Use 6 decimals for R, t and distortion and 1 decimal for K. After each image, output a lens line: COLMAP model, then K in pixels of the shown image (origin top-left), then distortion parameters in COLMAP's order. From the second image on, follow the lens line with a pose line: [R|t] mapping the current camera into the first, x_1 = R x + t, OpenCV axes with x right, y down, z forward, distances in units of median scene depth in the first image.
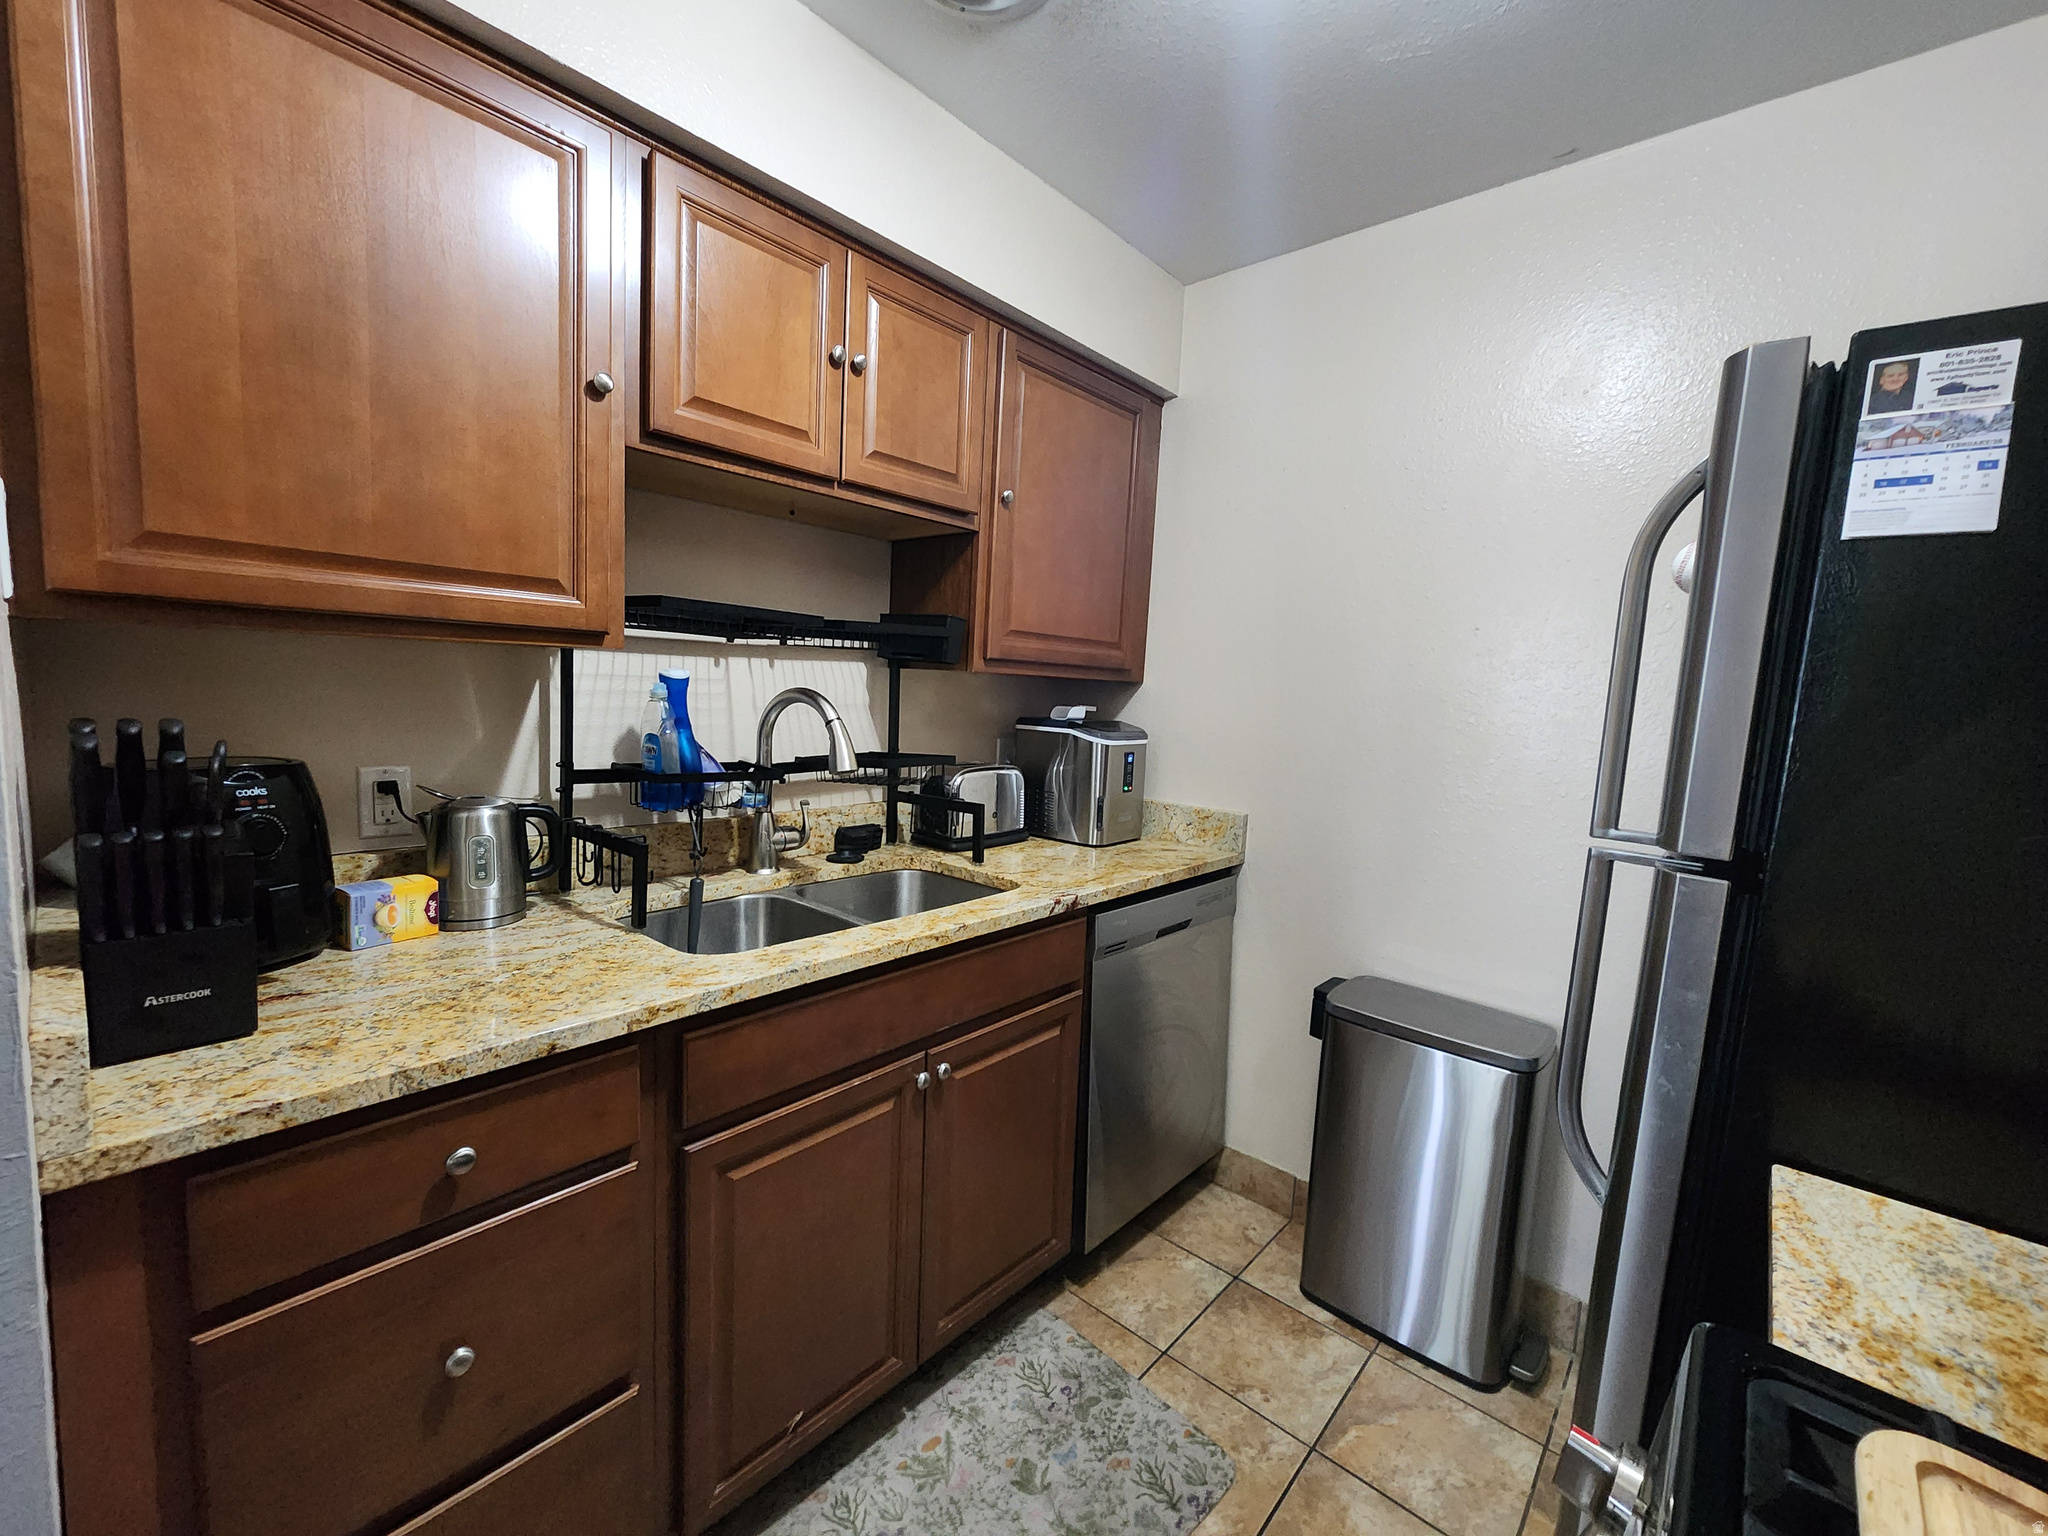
lens RADIAL K [[834.7, 0, 1017.2], [0, 834.7, 764.3], [0, 0, 1]] dist [0.000553, 0.000543]
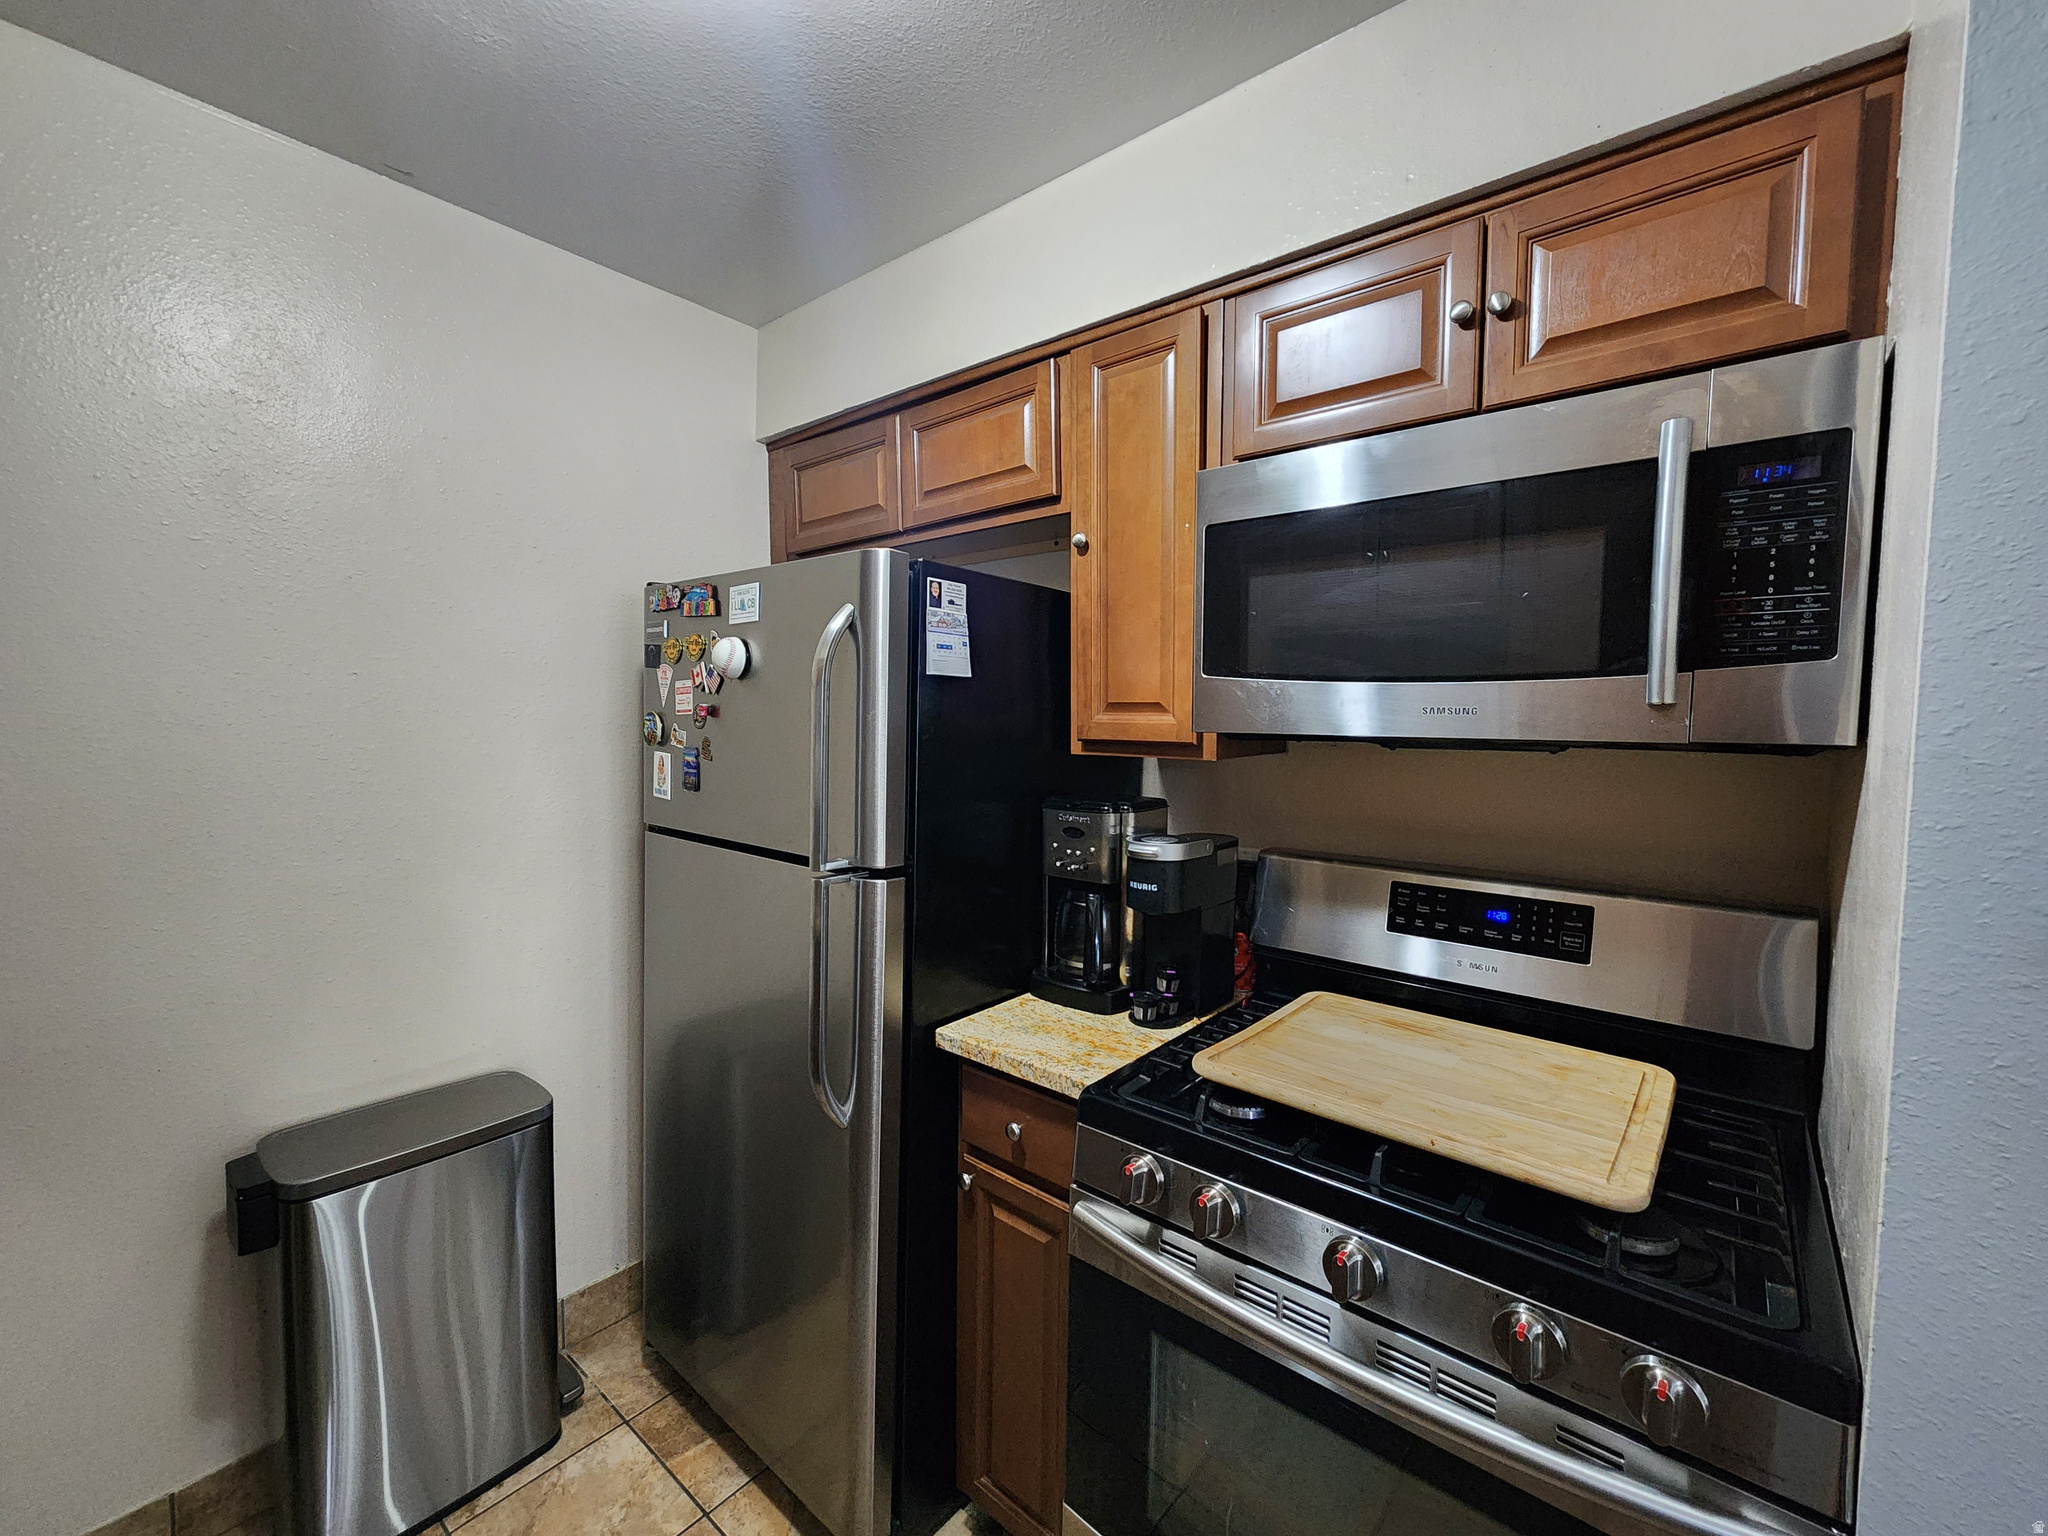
lens RADIAL K [[834.7, 0, 1031.2], [0, 834.7, 765.8], [0, 0, 1]] dist [0.000553, 0.000543]
pose [[-0.028539, -0.106364, 0.993918, -0.382927], [0.087159, 0.990271, 0.108477, -0.118260], [-0.995786, 0.089724, -0.018991, 0.392934]]
